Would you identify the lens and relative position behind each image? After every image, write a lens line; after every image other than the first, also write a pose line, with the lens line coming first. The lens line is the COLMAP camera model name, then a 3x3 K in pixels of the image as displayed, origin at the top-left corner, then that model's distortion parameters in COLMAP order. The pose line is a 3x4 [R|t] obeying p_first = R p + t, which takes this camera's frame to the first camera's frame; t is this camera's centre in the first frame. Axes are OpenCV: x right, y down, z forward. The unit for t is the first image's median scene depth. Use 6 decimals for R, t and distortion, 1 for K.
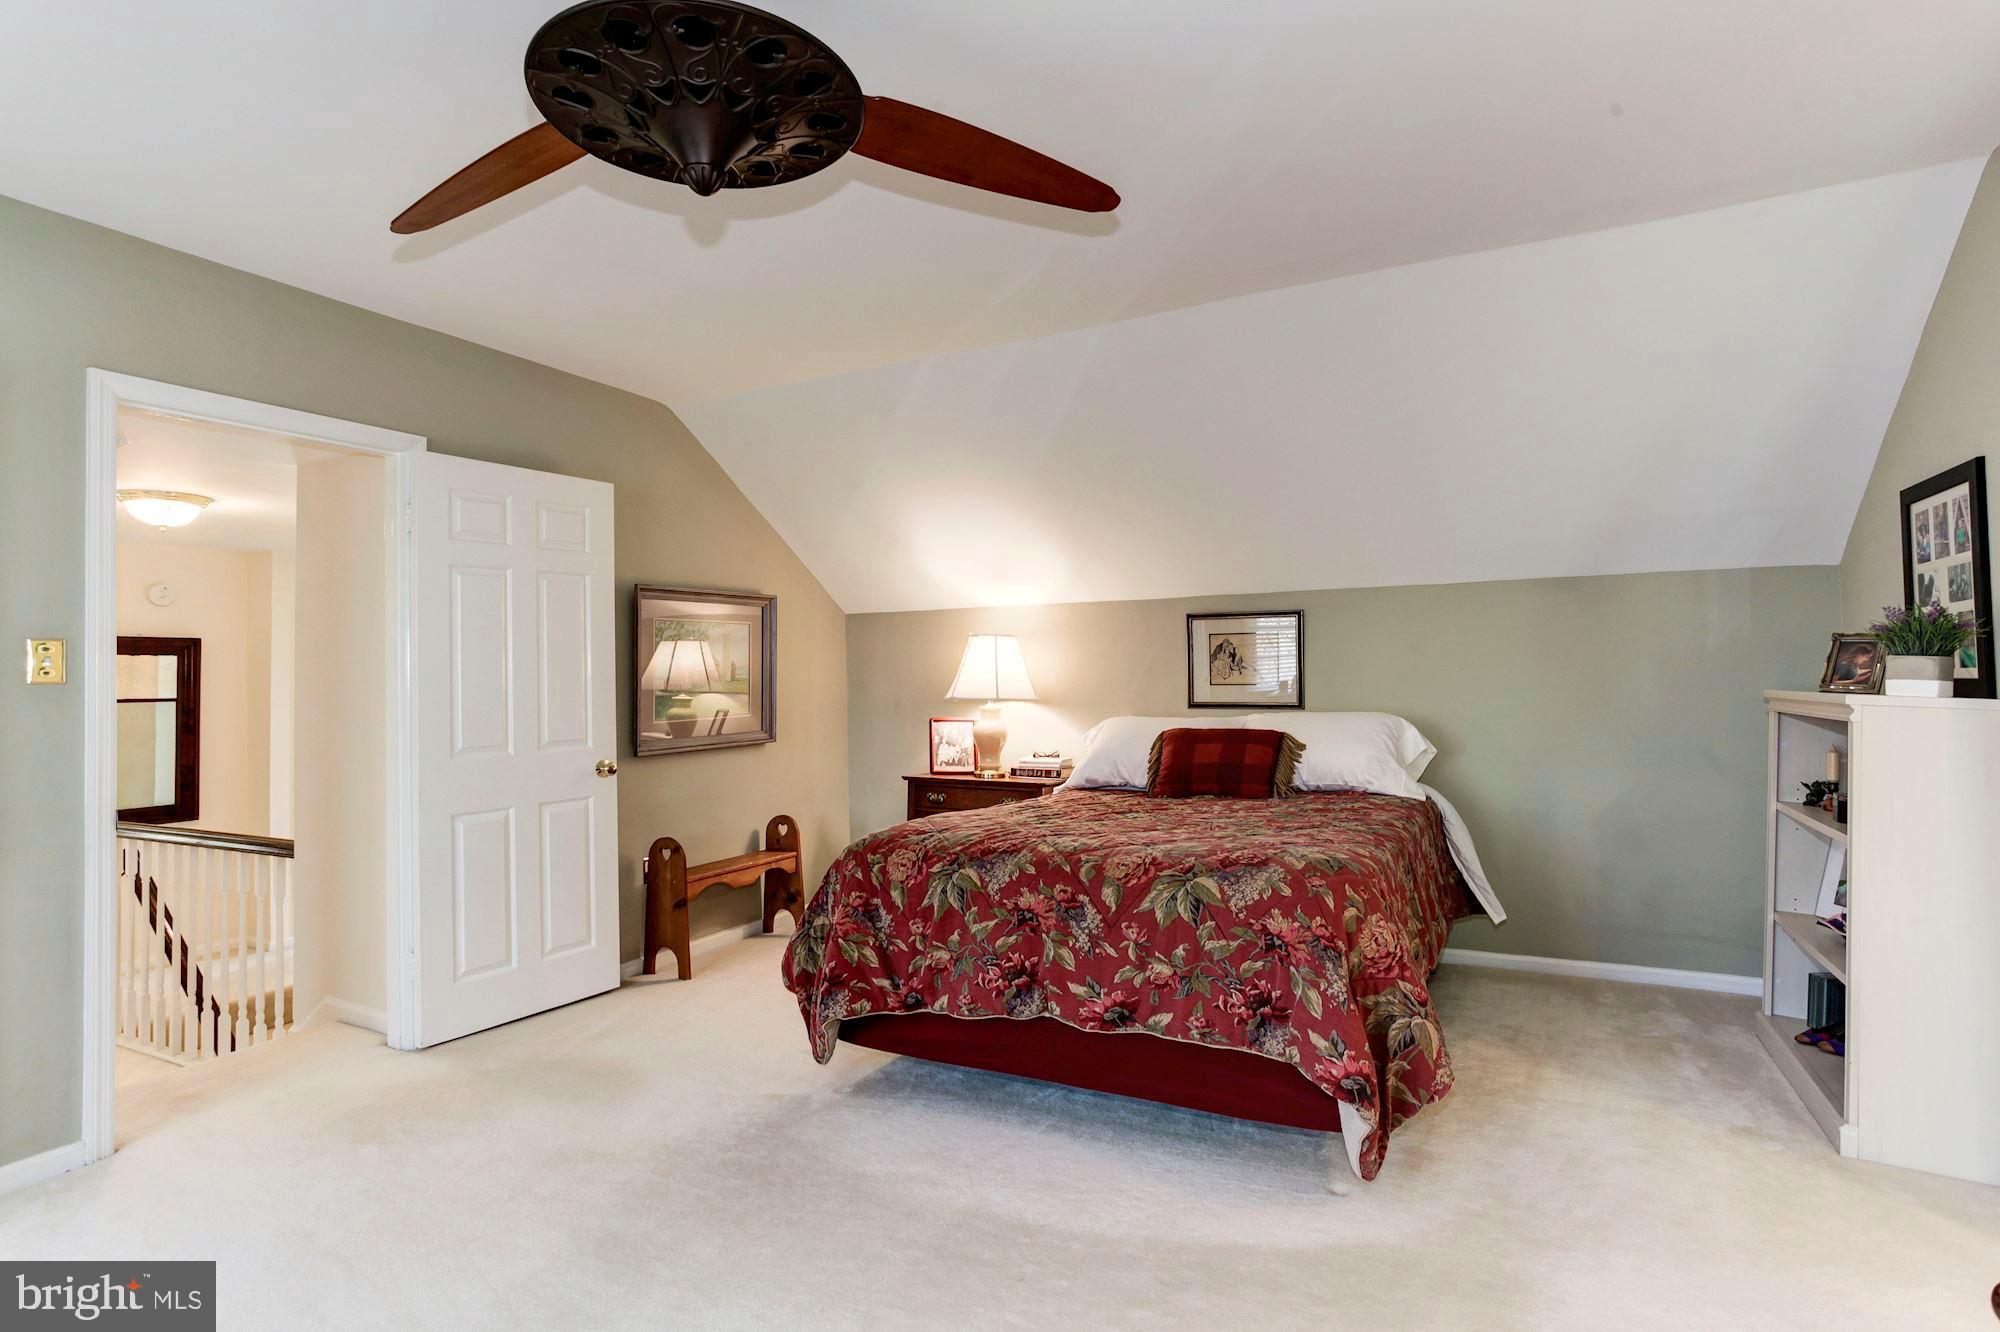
lens RADIAL K [[989.7, 0, 1017.4], [0, 989.7, 663.3], [0, 0, 1]] dist [-0.045925, 0.024166]
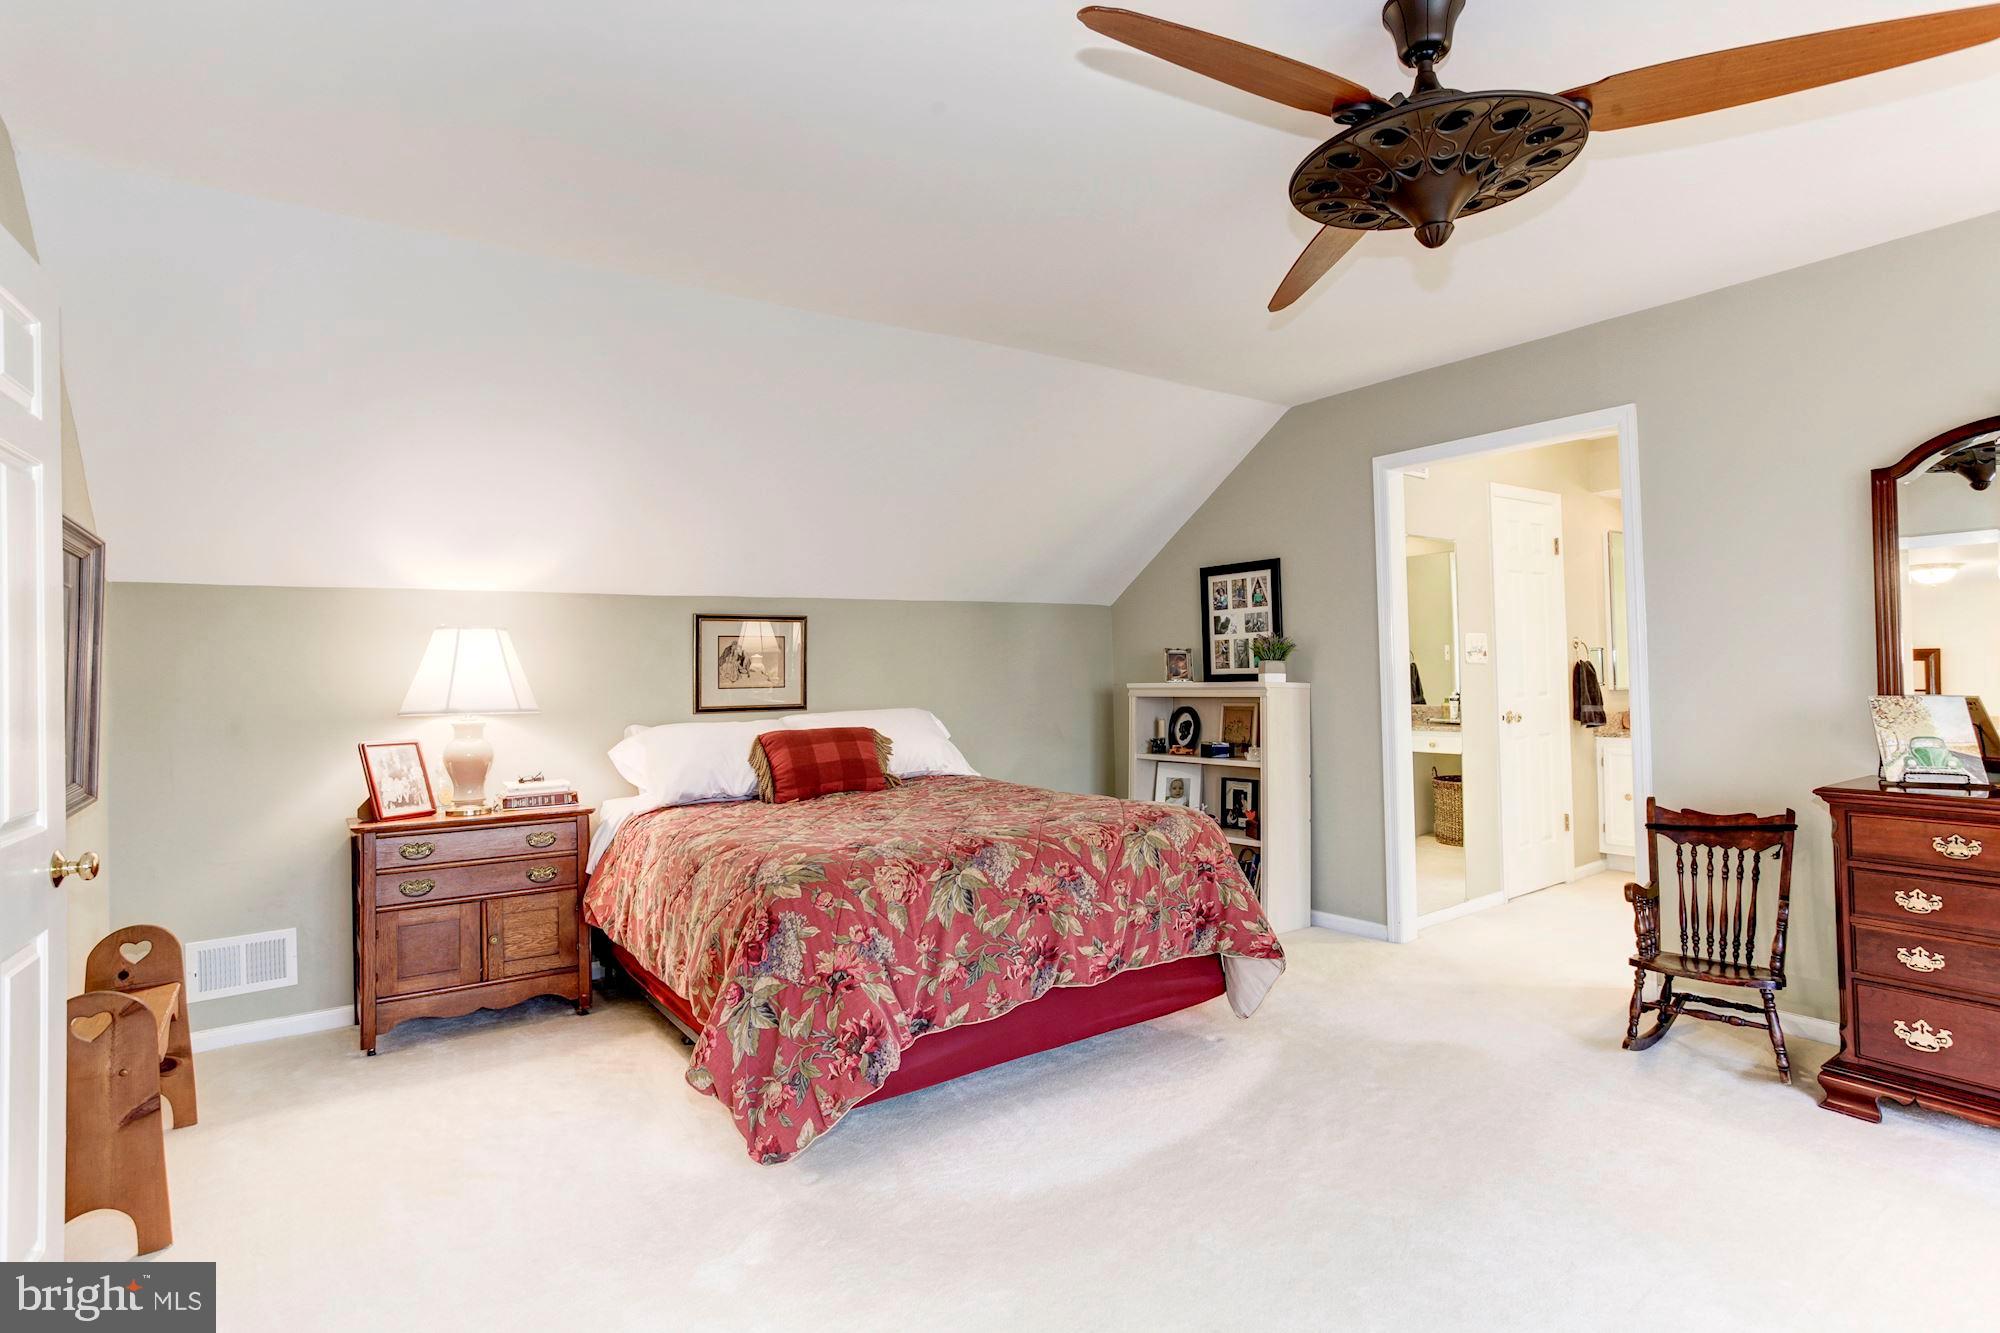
lens RADIAL K [[989.7, 0, 1013.3], [0, 989.7, 657.5], [0, 0, 1]] dist [-0.045925, 0.024166]
pose [[0.470307, 0.015504, 0.882367, -0.867833], [0.003071, 0.999811, -0.019204, 0.018237], [-0.882498, 0.011742, 0.470170, 0.488425]]
